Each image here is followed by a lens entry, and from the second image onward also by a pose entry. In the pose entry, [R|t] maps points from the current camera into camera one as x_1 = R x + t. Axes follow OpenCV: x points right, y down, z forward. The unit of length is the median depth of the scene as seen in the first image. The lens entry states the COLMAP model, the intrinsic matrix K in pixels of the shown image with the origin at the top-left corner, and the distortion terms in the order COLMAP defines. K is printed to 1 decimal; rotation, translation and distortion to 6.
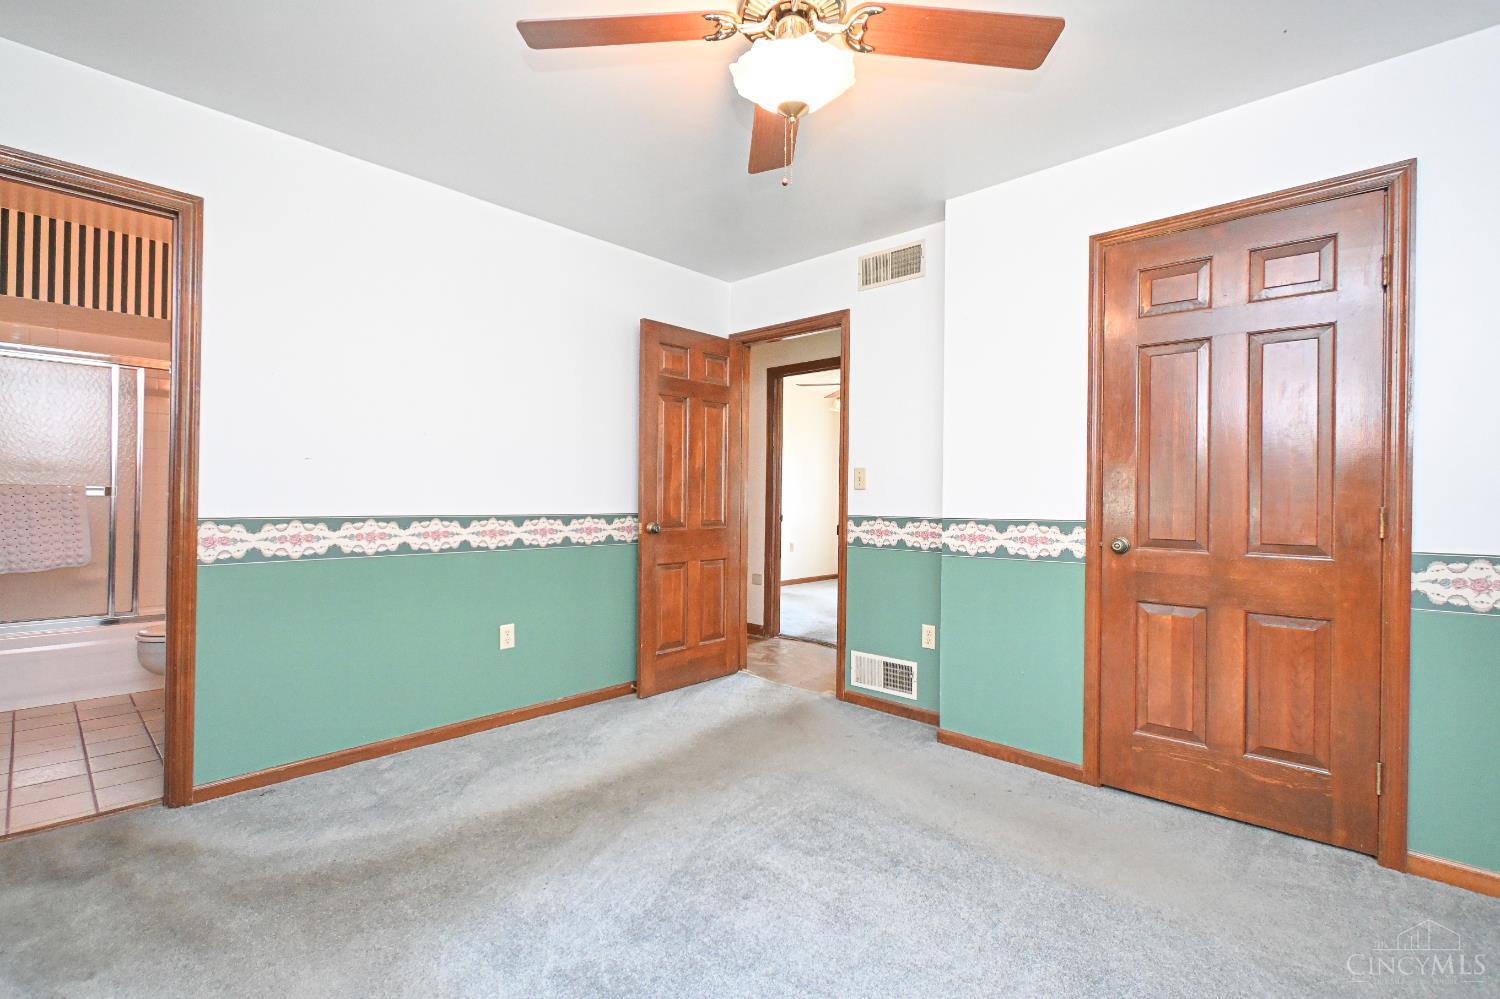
lens RADIAL K [[677.8, 0, 748.5], [0, 677.8, 495.0], [0, 0, 1]] dist [0.000144, -0.001340]
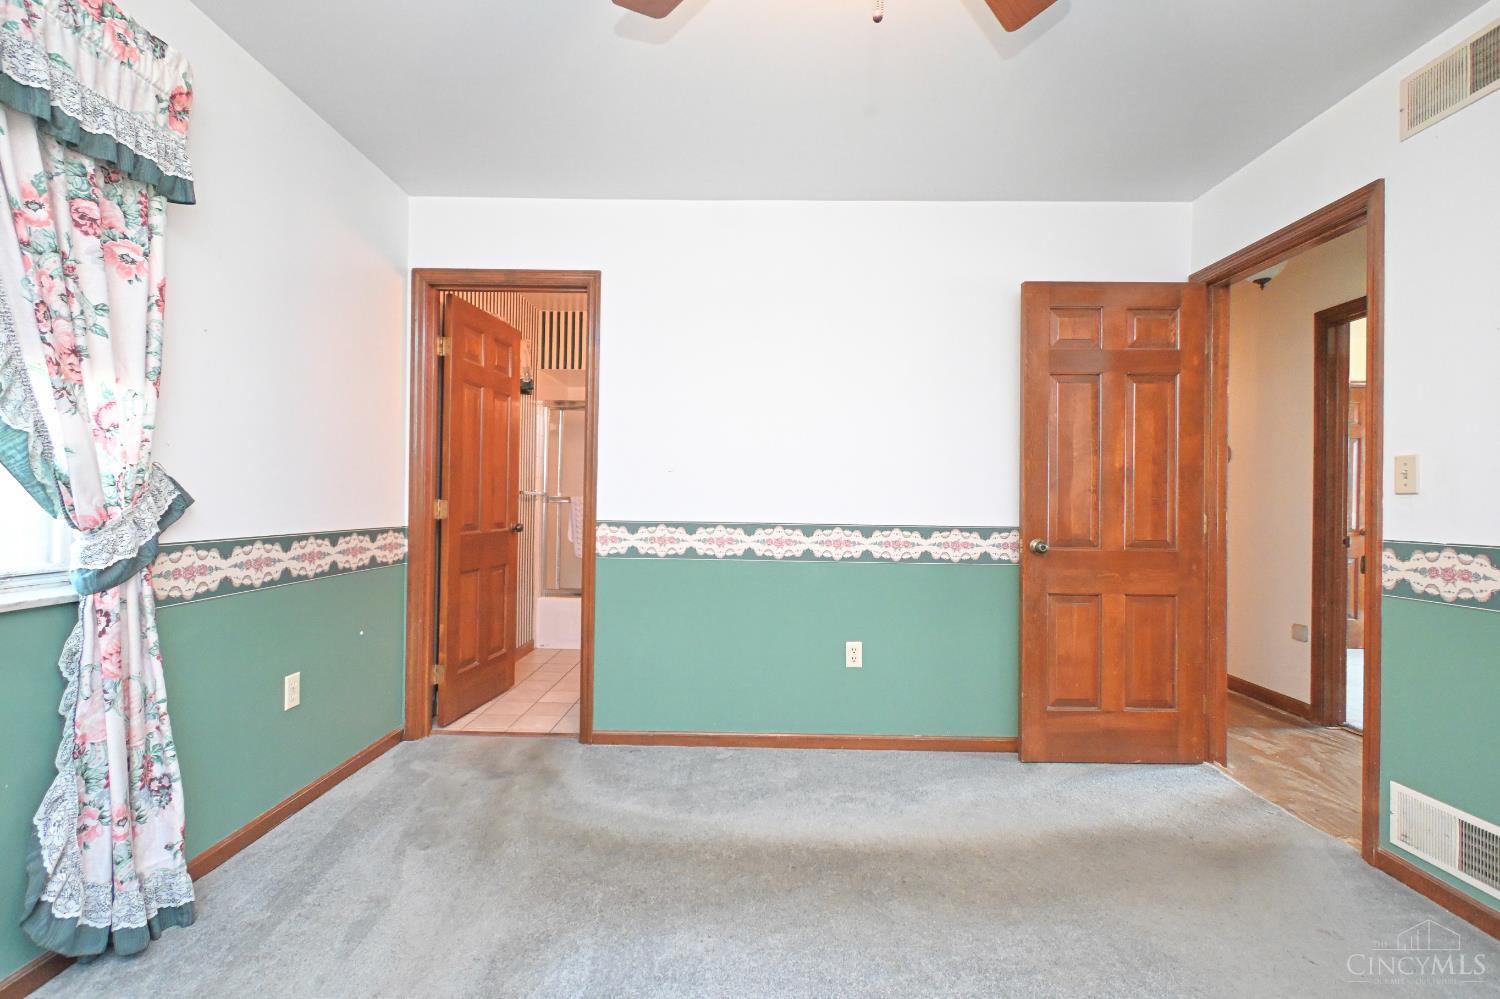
lens RADIAL K [[677.8, 0, 748.5], [0, 677.8, 495.0], [0, 0, 1]] dist [0.000144, -0.001340]
pose [[0.672452, -0.009413, -0.740081, 0.218557], [-0.004164, 0.999855, -0.016500, 0.004023], [0.740129, 0.014177, 0.672315, 0.234630]]
